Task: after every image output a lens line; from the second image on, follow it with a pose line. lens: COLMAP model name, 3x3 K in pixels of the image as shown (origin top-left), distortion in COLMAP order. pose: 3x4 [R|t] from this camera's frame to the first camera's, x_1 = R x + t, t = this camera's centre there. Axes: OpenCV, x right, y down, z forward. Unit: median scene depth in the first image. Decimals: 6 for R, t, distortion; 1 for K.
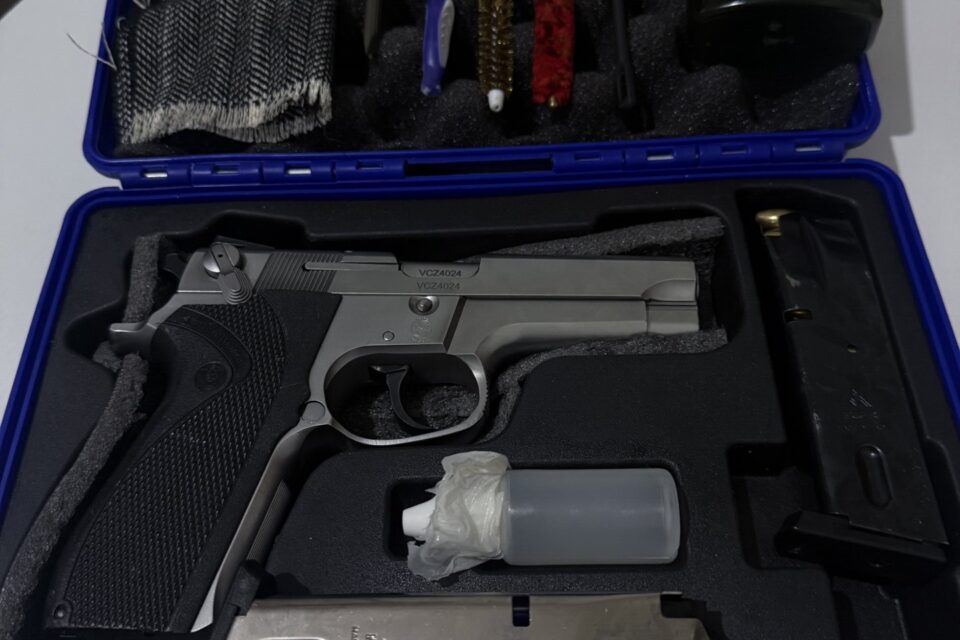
lens RADIAL K [[689.8, 0, 480.0], [0, 689.8, 320.0], [0, 0, 1]] dist [0.067420, -0.136702]
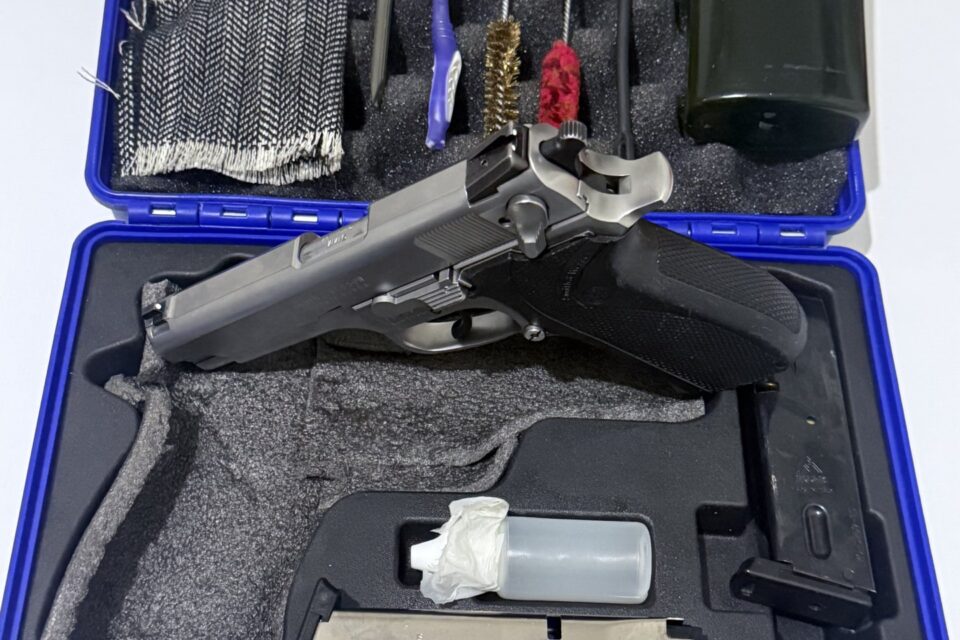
lens RADIAL K [[1070.8, 0, 412.7], [0, 1070.8, 323.9], [0, 0, 1]] dist [-0.000552, 0.009723]
pose [[0.996782, 0.065266, 0.046543, -0.163177], [-0.065071, 0.997864, -0.005689, -0.059697], [-0.046815, 0.002642, 0.998900, -0.570744]]
